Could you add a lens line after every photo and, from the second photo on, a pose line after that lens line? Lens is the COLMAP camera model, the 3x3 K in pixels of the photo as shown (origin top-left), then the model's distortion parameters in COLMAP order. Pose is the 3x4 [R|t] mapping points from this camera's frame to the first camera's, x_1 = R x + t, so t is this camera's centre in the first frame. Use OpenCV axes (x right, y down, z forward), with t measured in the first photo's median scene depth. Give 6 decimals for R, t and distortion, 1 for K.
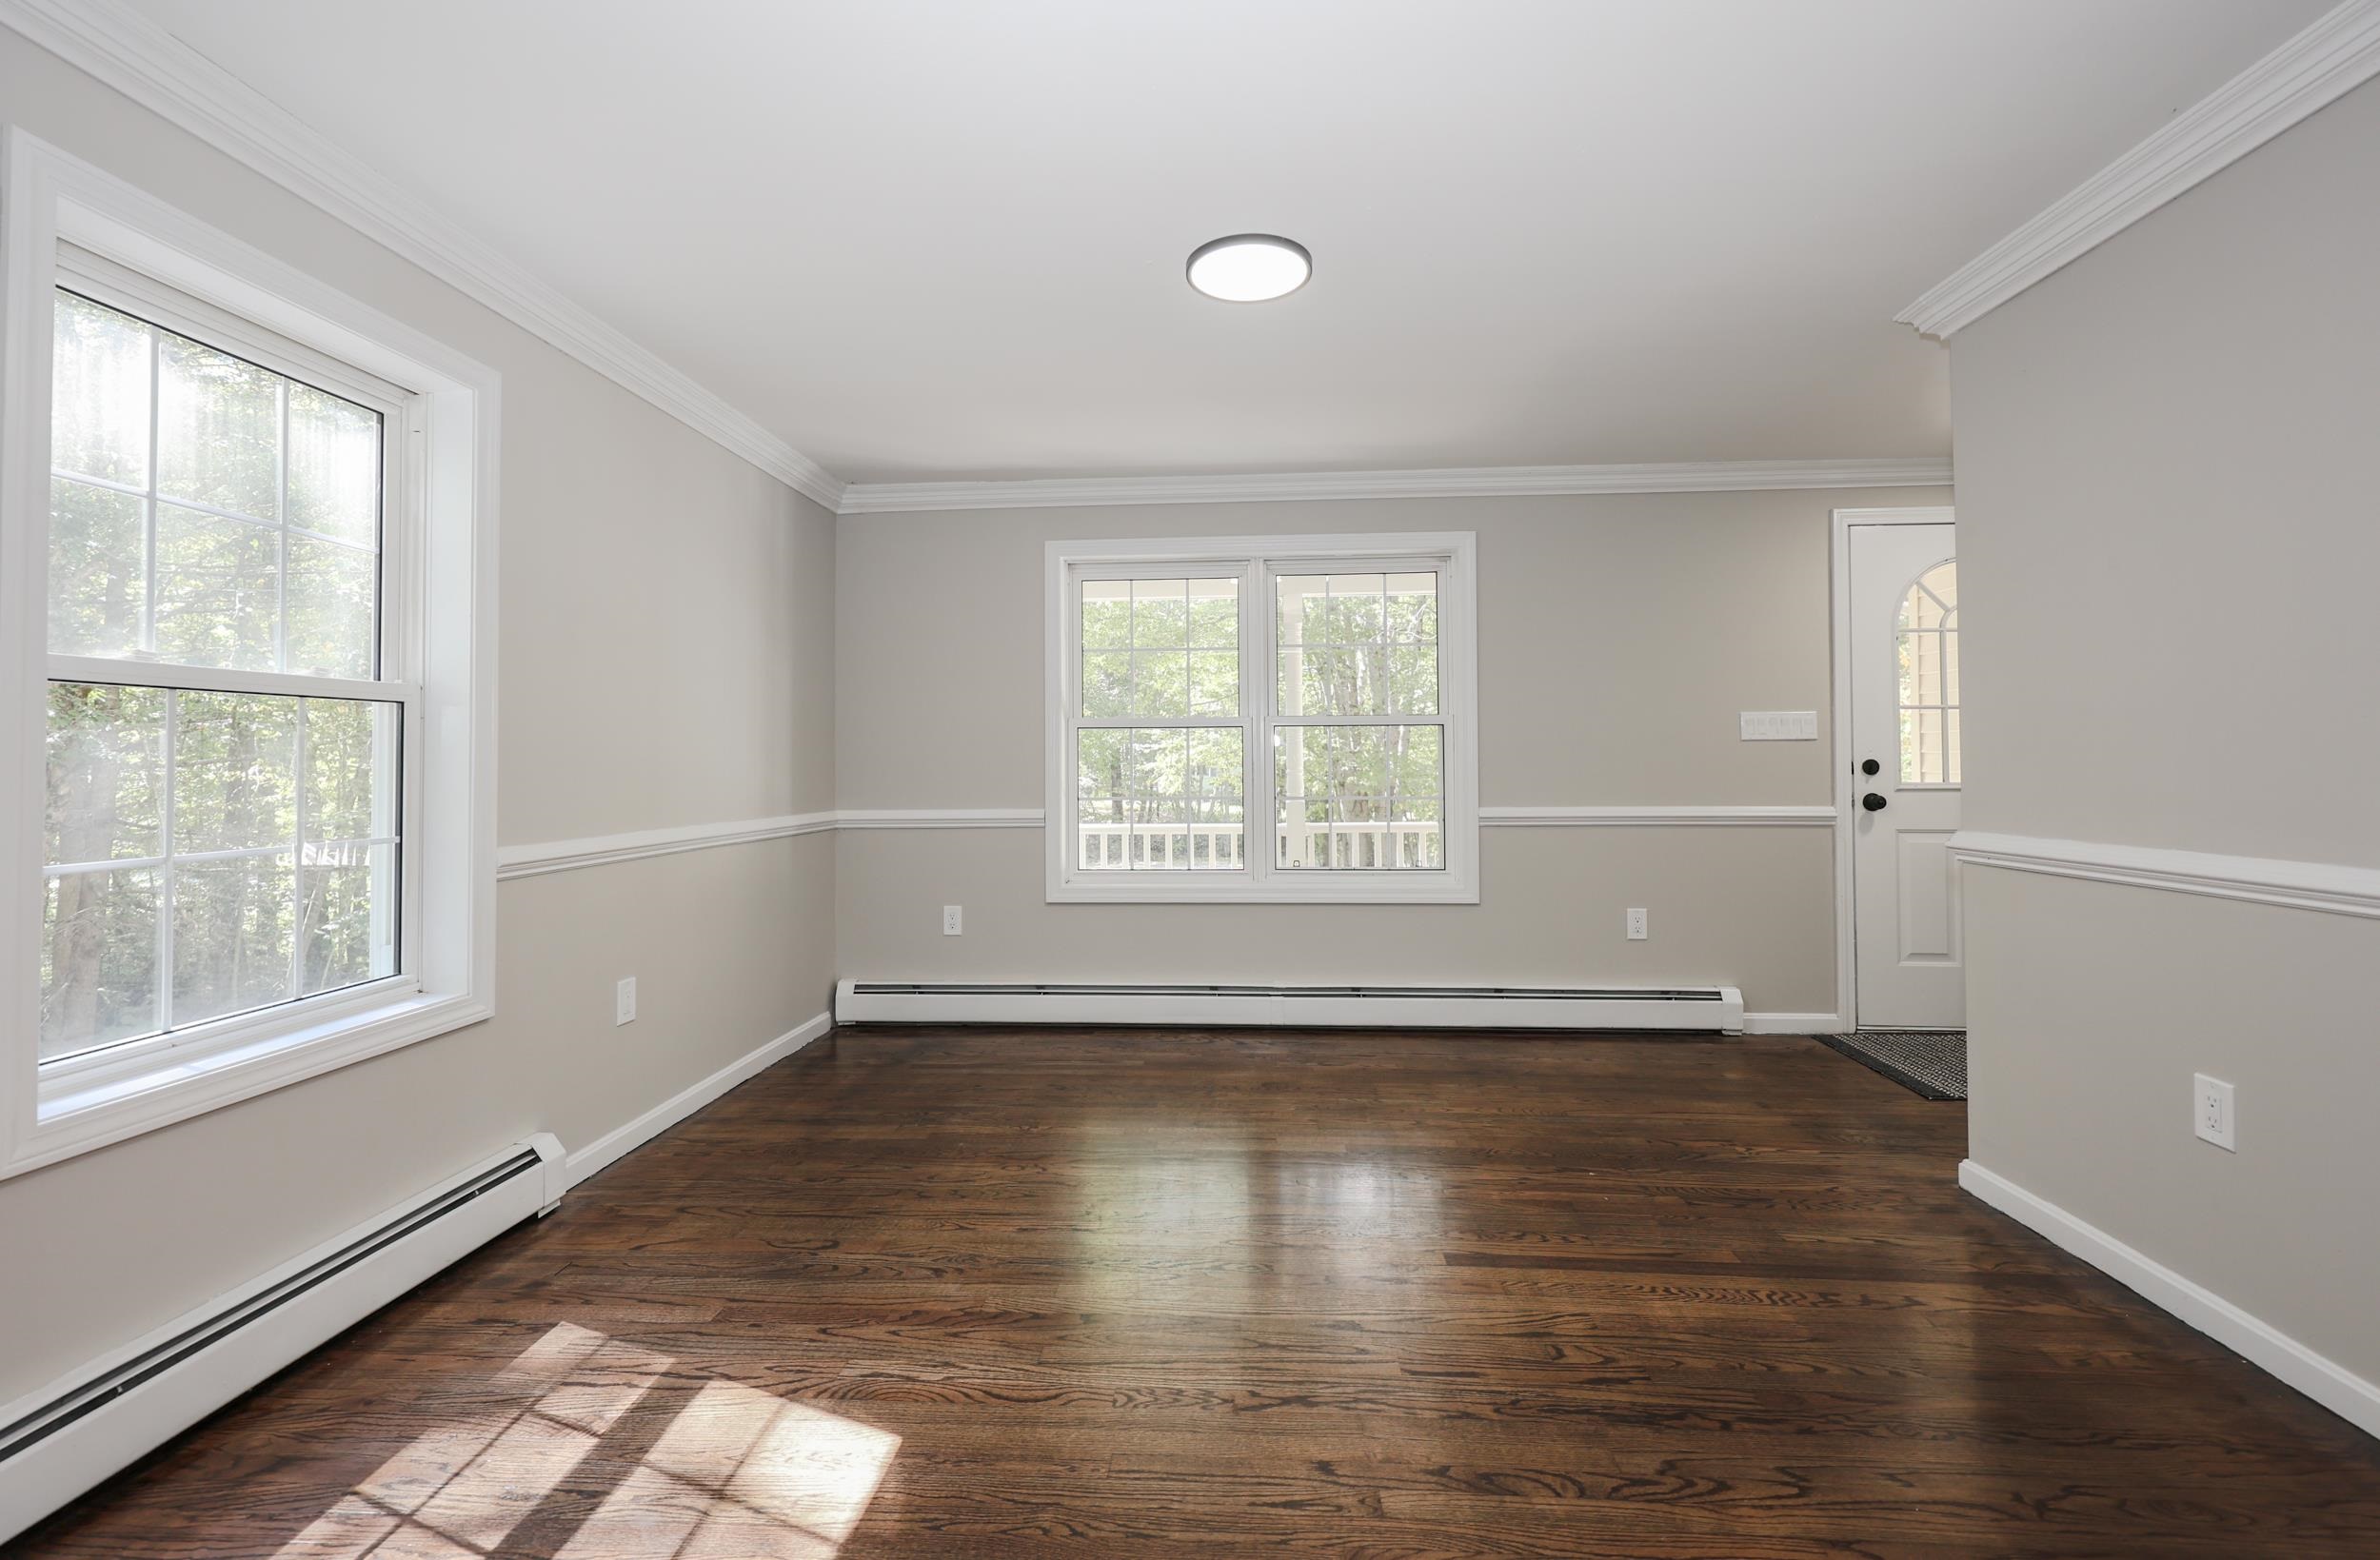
lens RADIAL K [[1024.1, 0, 1181.0], [0, 1024.1, 758.7], [0, 0, 1]] dist [-0.000114, 0.000592]
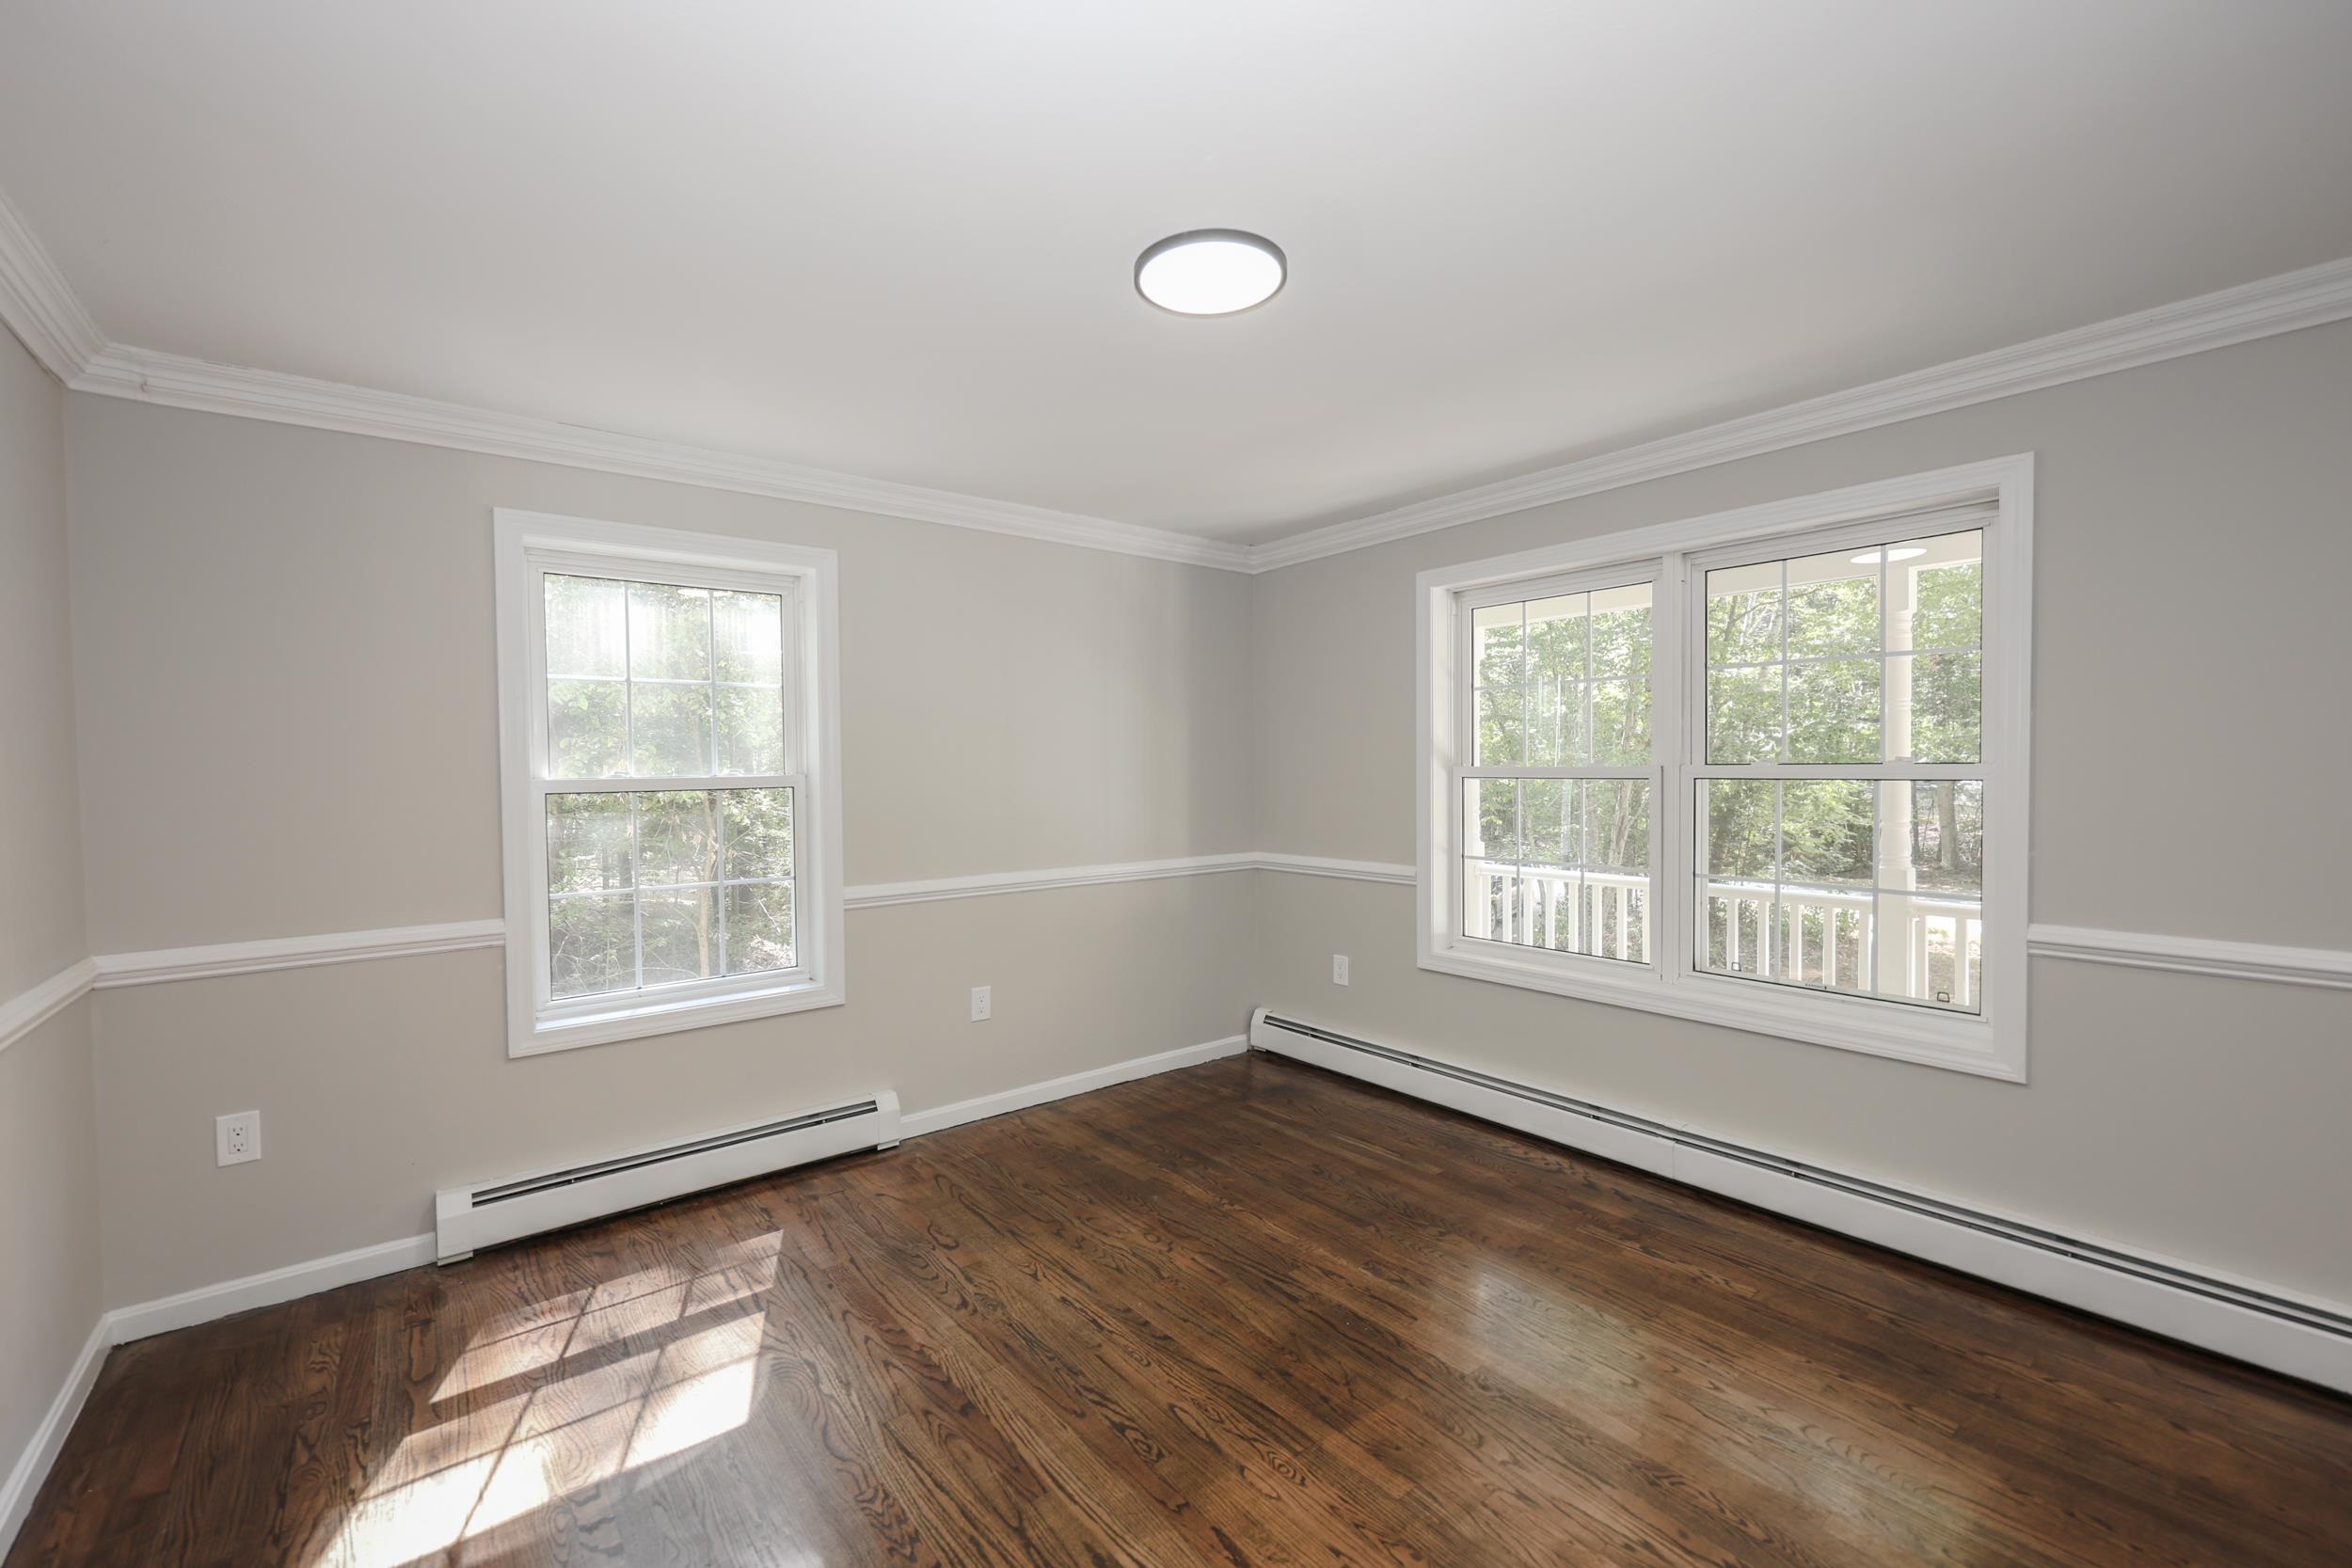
lens RADIAL K [[975.7, 0, 1172.4], [0, 975.7, 798.4], [0, 0, 1]] dist [-0.000565, -0.000033]
pose [[0.665485, 0.028836, -0.745854, 0.619465], [0.009824, 0.998828, 0.047383, -0.092408], [0.746346, -0.038860, 0.664423, 0.424357]]
